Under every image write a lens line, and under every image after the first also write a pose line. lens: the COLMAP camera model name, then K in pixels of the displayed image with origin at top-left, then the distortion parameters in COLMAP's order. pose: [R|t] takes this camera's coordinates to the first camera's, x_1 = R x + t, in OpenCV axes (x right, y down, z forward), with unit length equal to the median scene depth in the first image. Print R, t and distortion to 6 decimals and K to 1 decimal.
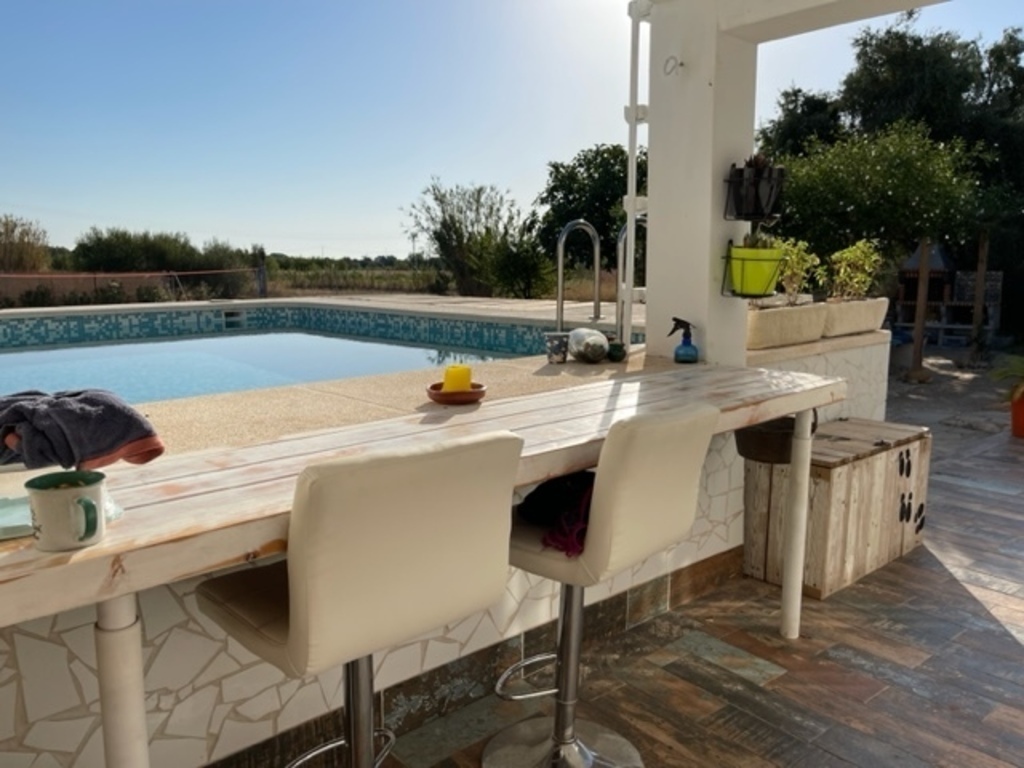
lens RADIAL K [[777.1, 0, 519.9], [0, 777.1, 375.8], [0, 0, 1]] dist [0.058081, -0.069603]
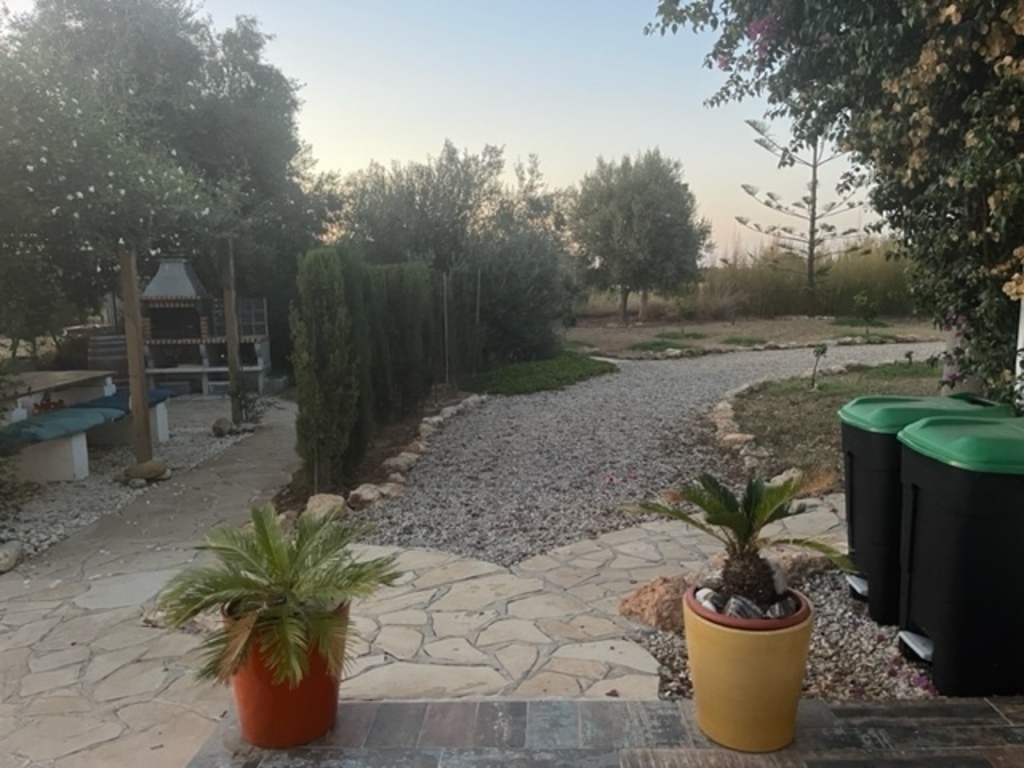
lens RADIAL K [[777.1, 0, 515.9], [0, 777.1, 392.5], [0, 0, 1]] dist [0.058081, -0.069603]
pose [[0.678905, -0.110688, 0.725835, 0.183381], [0.118529, 0.992127, 0.040432, -0.036003], [-0.724596, 0.058583, 0.686679, 0.250436]]
